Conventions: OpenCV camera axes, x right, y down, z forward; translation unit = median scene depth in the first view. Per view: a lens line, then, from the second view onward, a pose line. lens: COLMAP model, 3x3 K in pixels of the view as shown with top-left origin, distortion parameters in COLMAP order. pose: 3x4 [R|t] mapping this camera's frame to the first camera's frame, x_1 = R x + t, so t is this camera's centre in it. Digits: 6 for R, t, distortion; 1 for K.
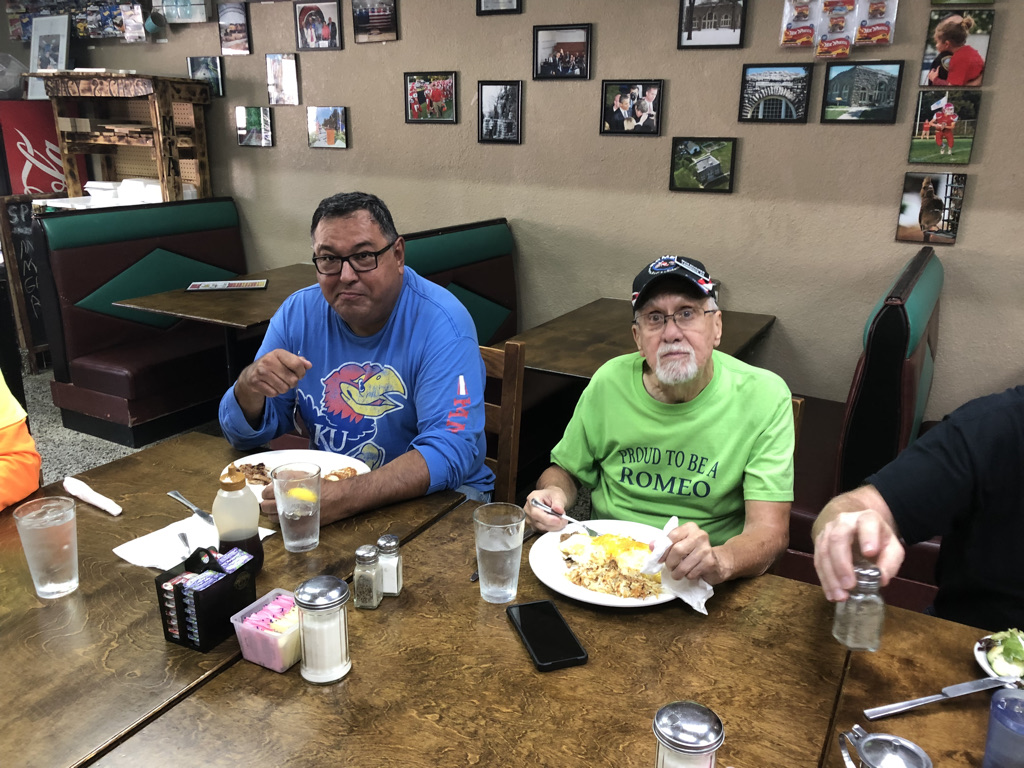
lens RADIAL K [[841.7, 0, 522.0], [0, 841.7, 385.1], [0, 0, 1]] dist [0.024236, -0.010259]
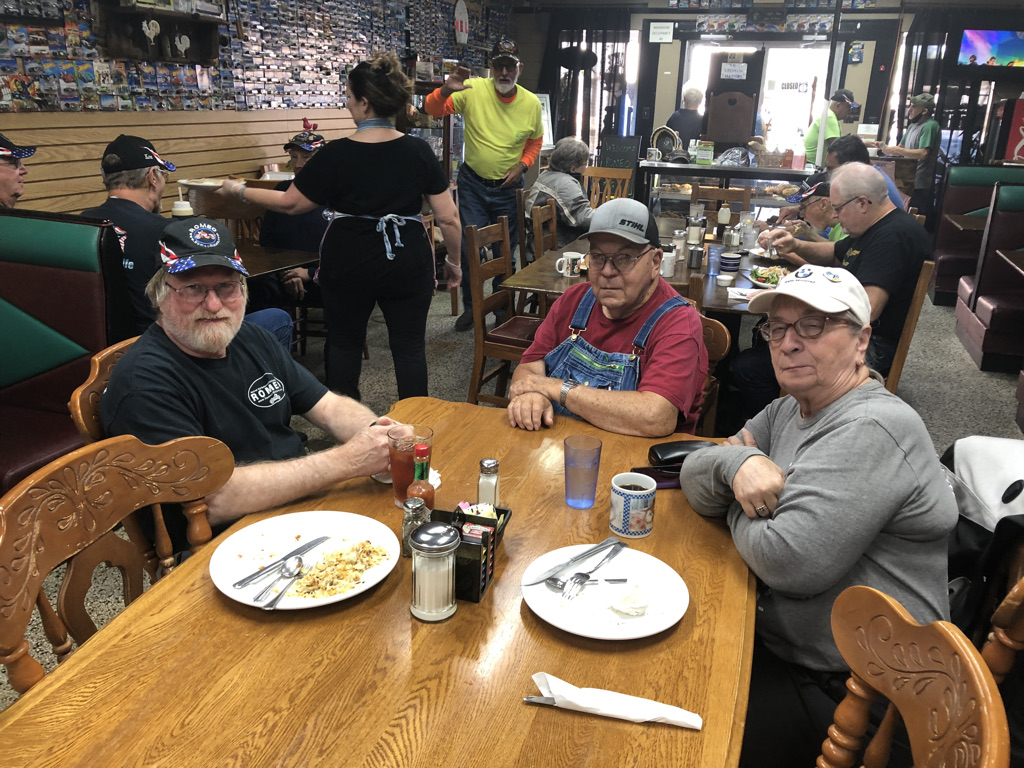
lens RADIAL K [[841.7, 0, 524.6], [0, 841.7, 375.0], [0, 0, 1]] dist [0.024236, -0.010259]
pose [[0.188944, 0.297914, -0.935707, 1.126627], [-0.316237, 0.920567, 0.229238, 0.084773], [0.929674, 0.252592, 0.268147, -0.193041]]
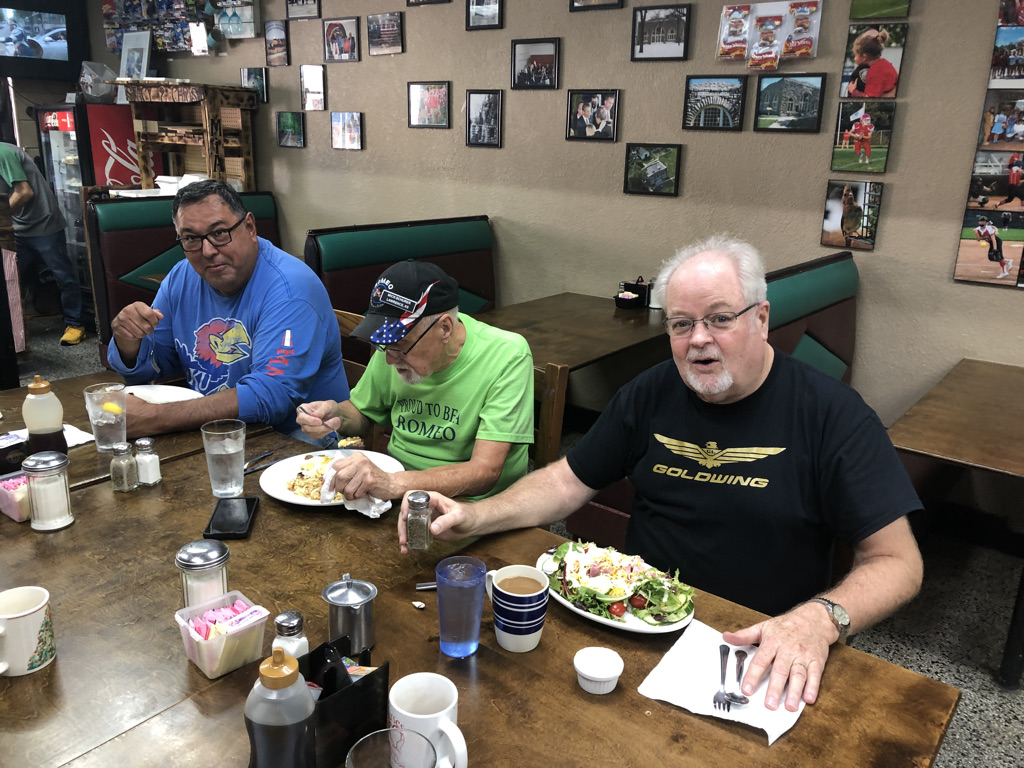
lens RADIAL K [[841.7, 0, 508.3], [0, 841.7, 380.8], [0, 0, 1]] dist [0.024236, -0.010259]
pose [[0.985224, 0.059519, -0.160595, 0.222666], [-0.061538, 0.998076, -0.007624, 0.024367], [0.159833, 0.017394, 0.986991, -0.074766]]
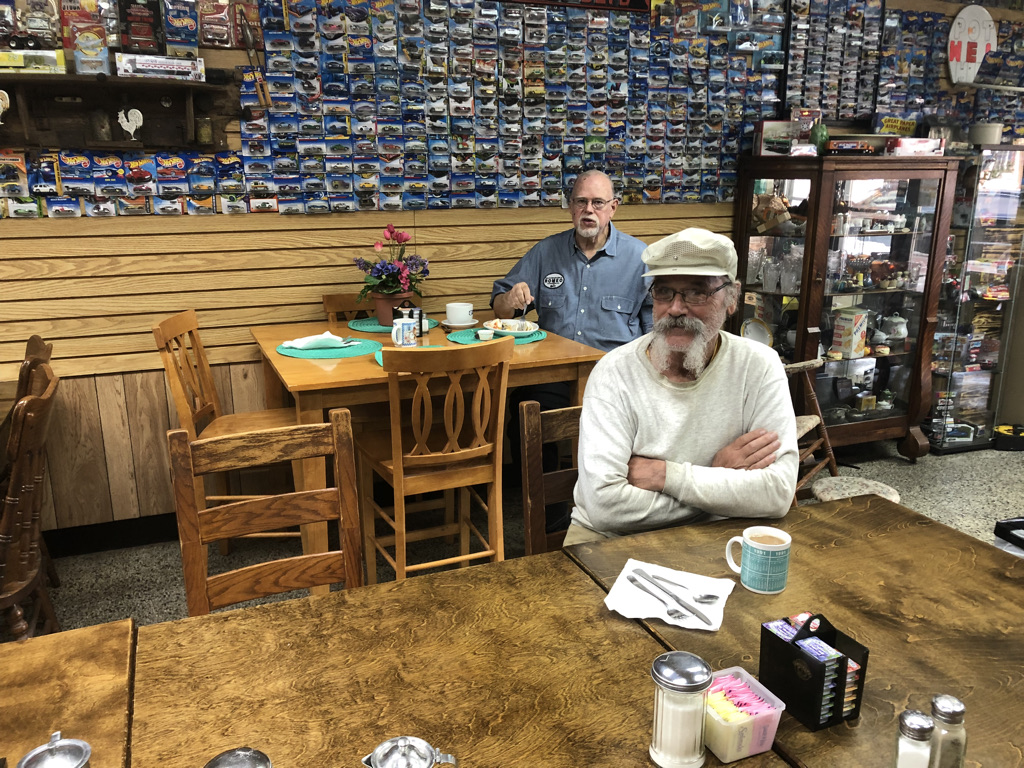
lens RADIAL K [[841.7, 0, 504.6], [0, 841.7, 392.5], [0, 0, 1]] dist [0.024236, -0.010259]
pose [[-0.643097, 0.176569, -0.745151, 0.159138], [-0.228991, 0.884192, 0.407145, -0.111390], [0.730746, 0.432467, -0.528189, 0.396568]]
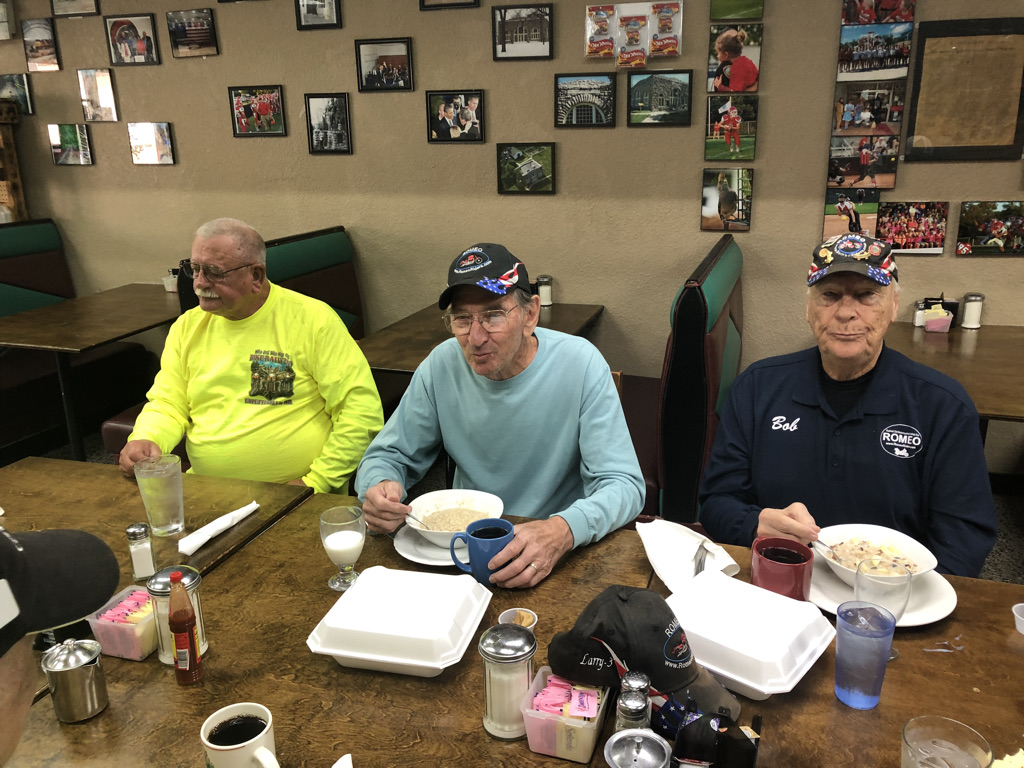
lens RADIAL K [[841.7, 0, 526.1], [0, 841.7, 378.8], [0, 0, 1]] dist [0.024236, -0.010259]
pose [[0.982672, -0.079235, 0.167563, 0.013895], [0.081232, 0.996682, -0.005085, 0.009895], [-0.166604, 0.018608, 0.985848, -0.047005]]
